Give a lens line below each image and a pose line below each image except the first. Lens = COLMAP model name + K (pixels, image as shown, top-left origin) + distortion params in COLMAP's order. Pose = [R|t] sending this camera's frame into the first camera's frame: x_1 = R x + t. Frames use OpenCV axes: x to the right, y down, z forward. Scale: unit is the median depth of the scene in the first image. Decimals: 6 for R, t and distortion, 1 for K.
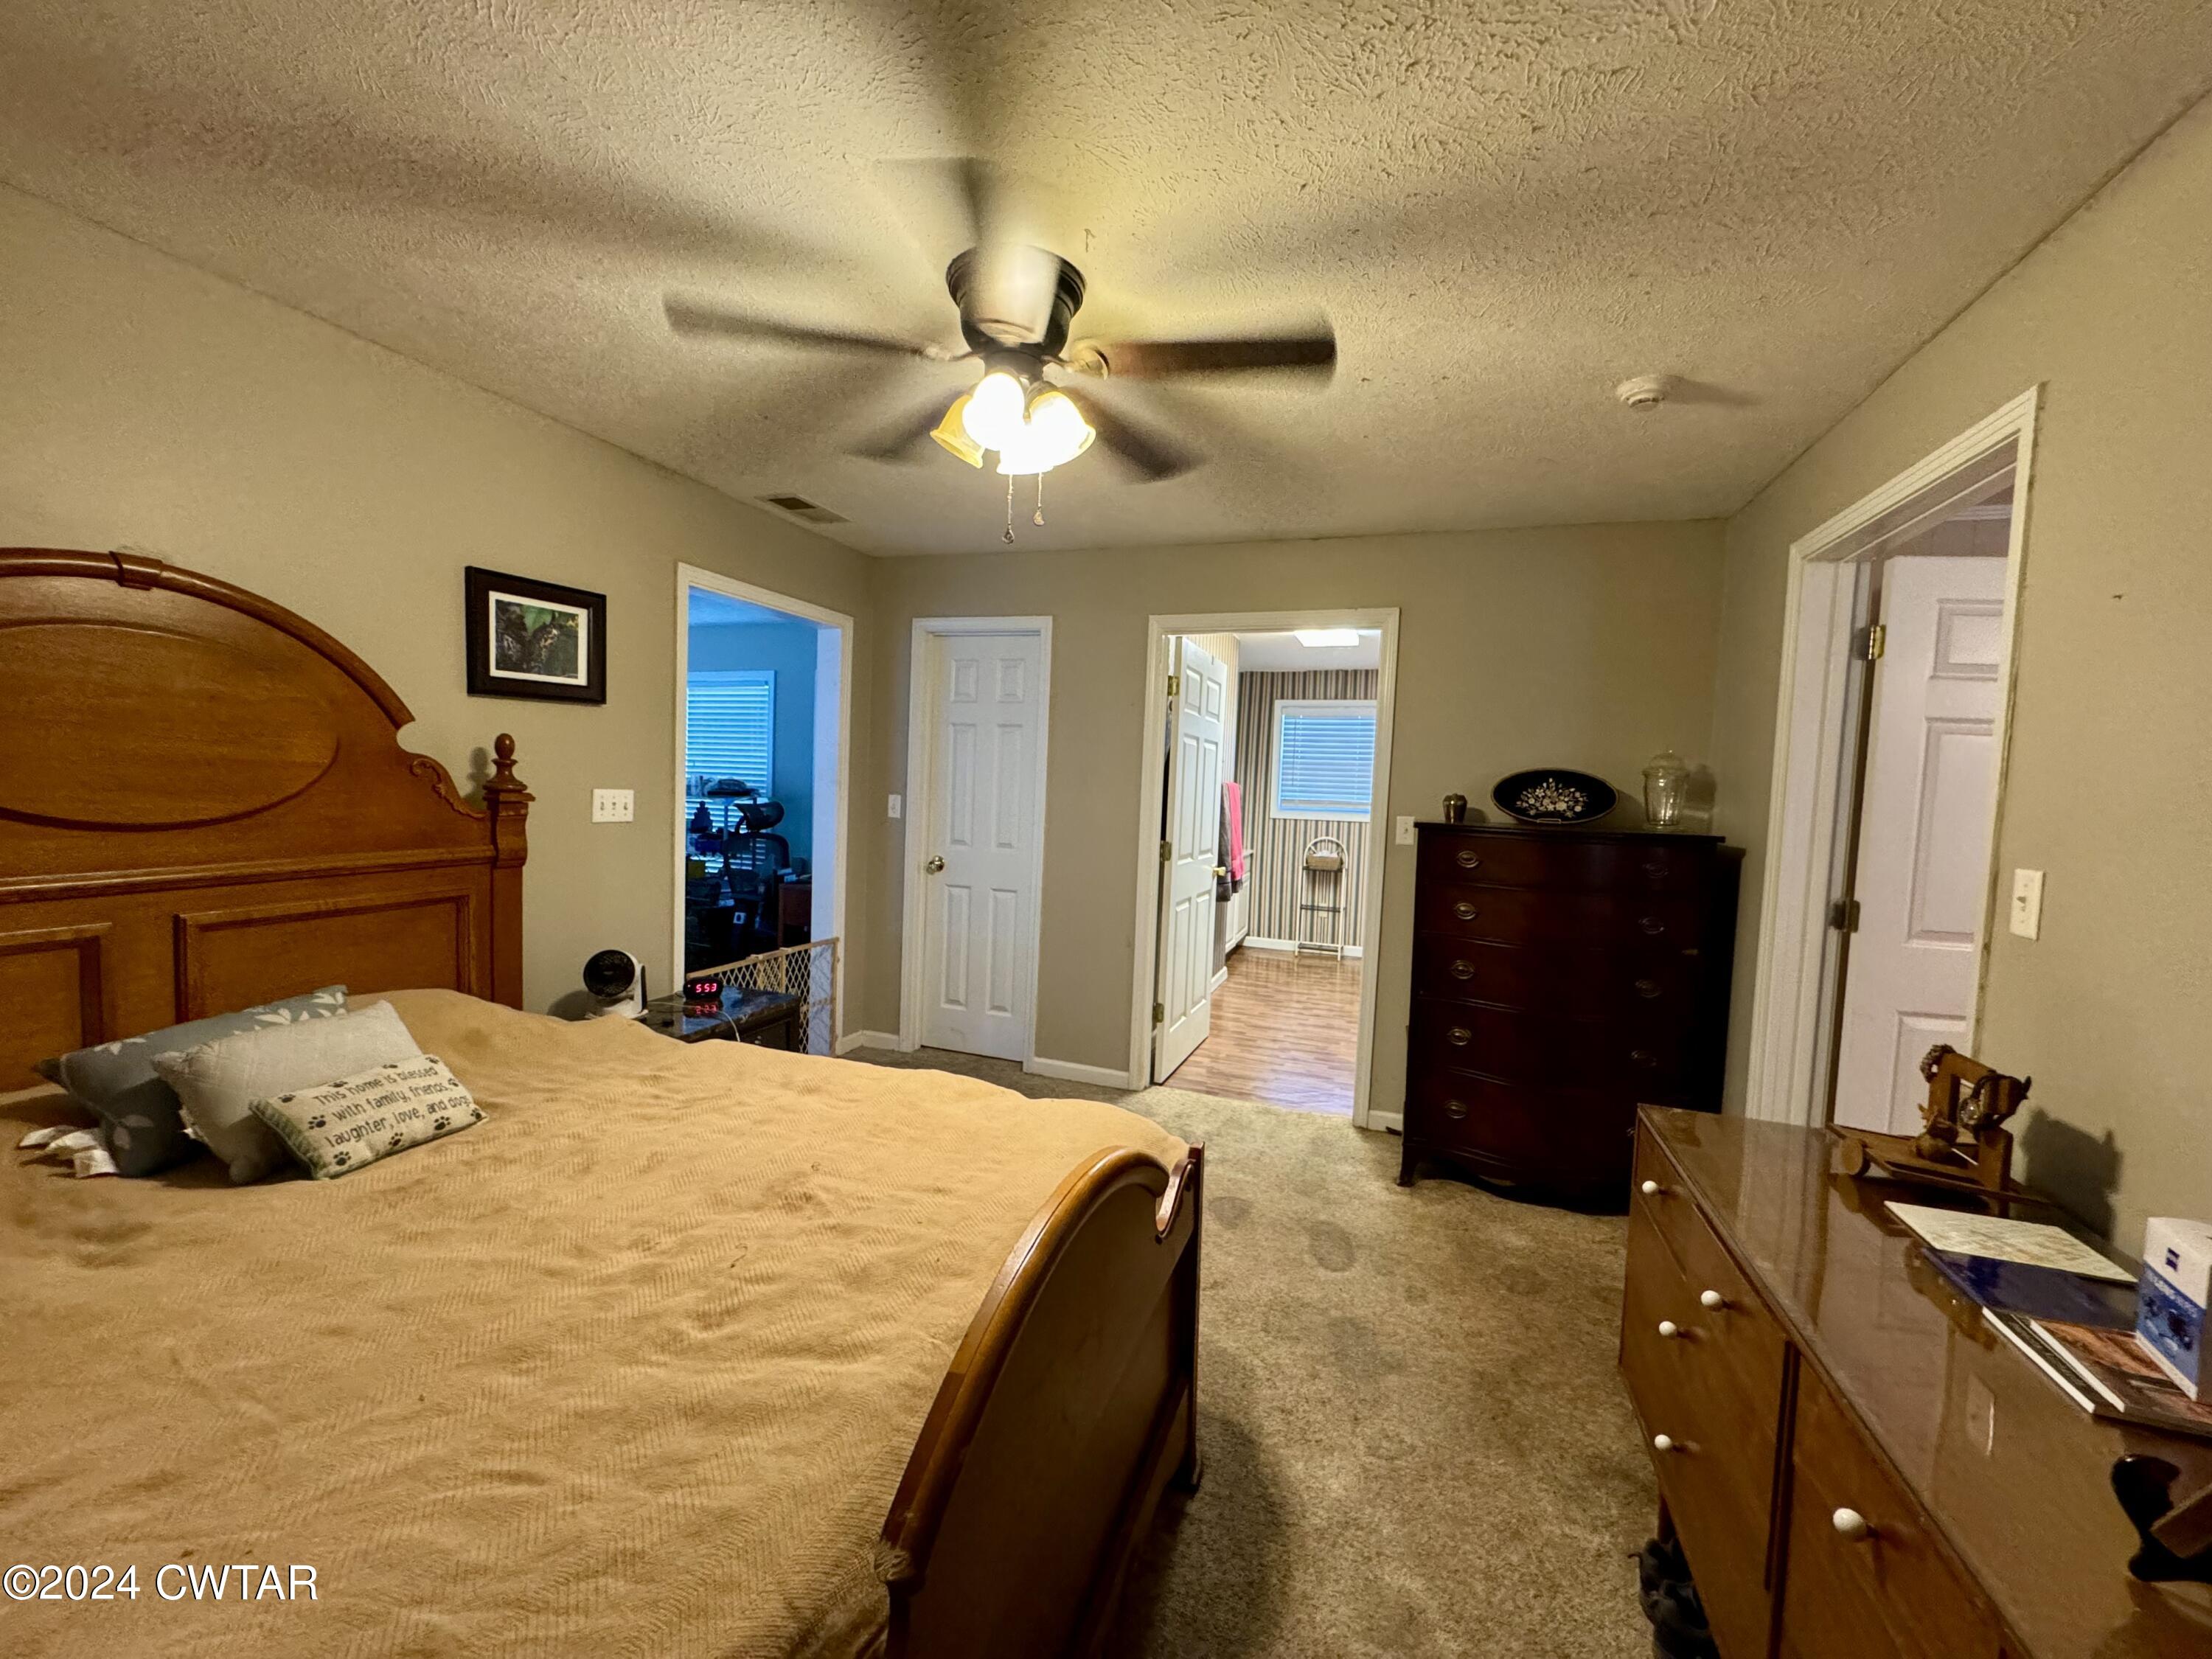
lens RADIAL K [[880.9, 0, 1103.9], [0, 880.9, 827.1], [0, 0, 1]] dist [-0.002968, 0.000533]
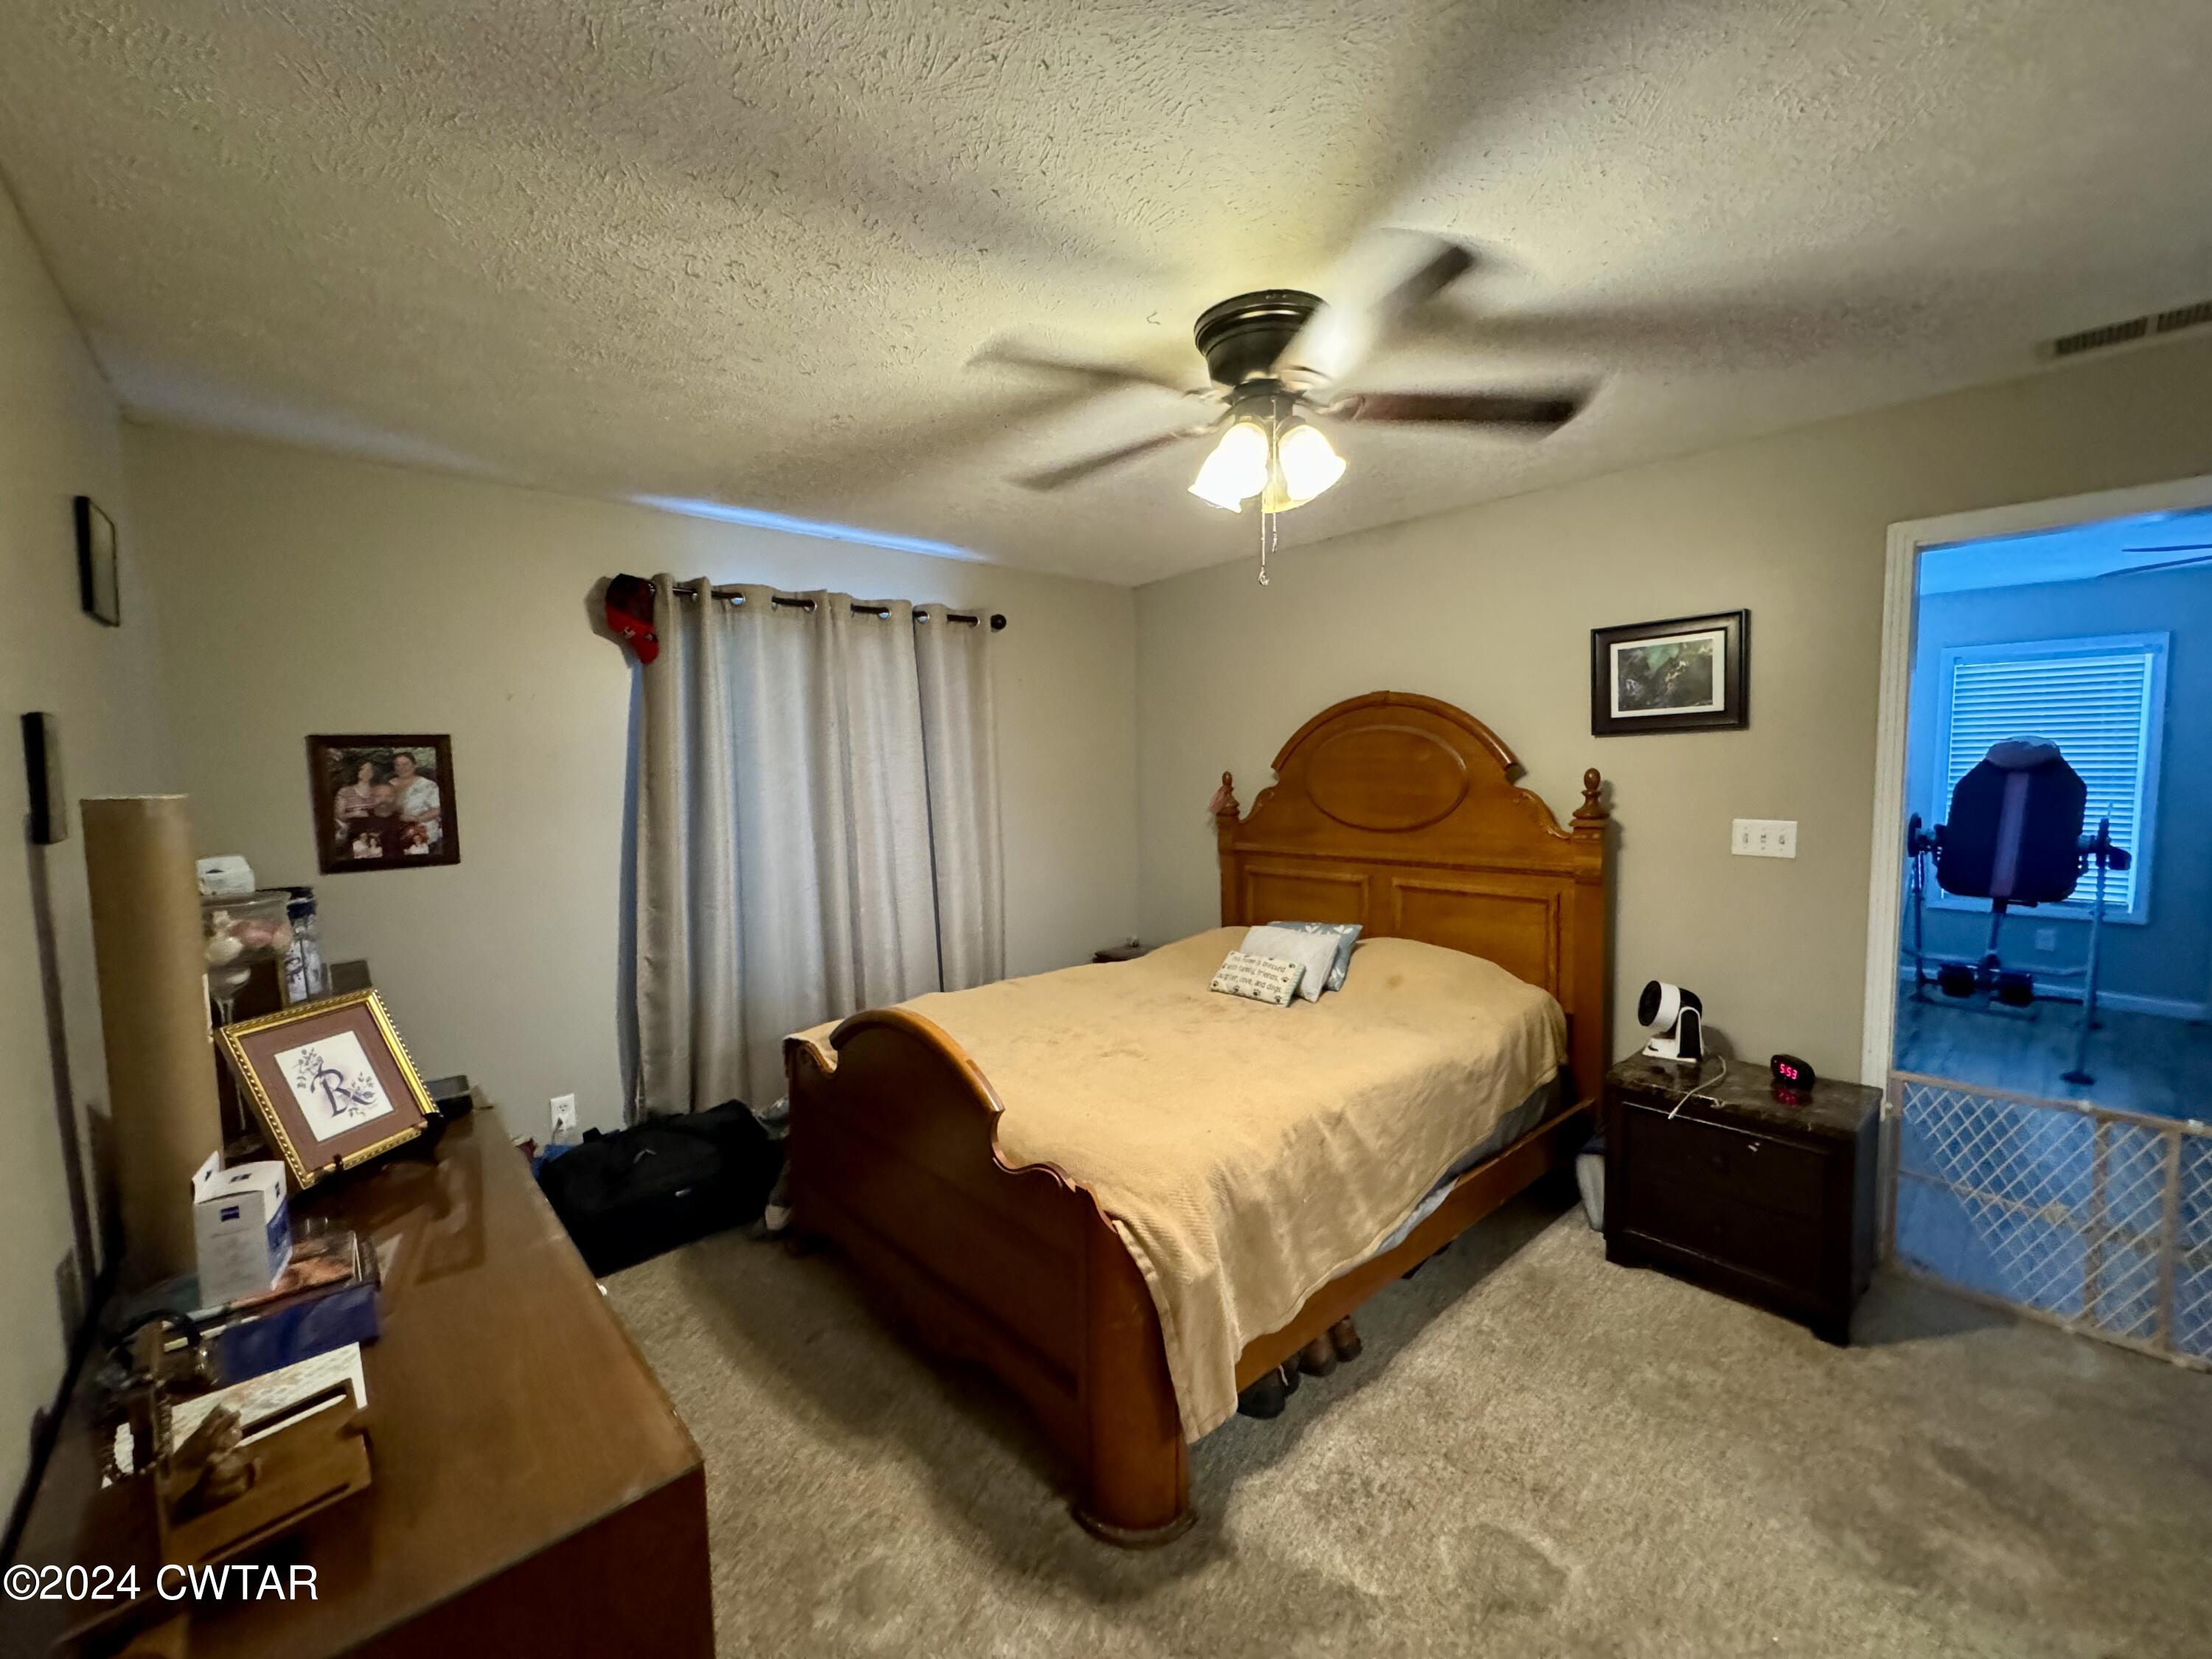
lens RADIAL K [[880.9, 0, 1107.0], [0, 880.9, 829.9], [0, 0, 1]] dist [-0.002968, 0.000533]
pose [[-0.473802, 0.038591, -0.879786, 0.641483], [-0.043972, 0.996756, 0.067403, -0.074685], [0.879533, 0.070622, -0.470568, 0.980089]]
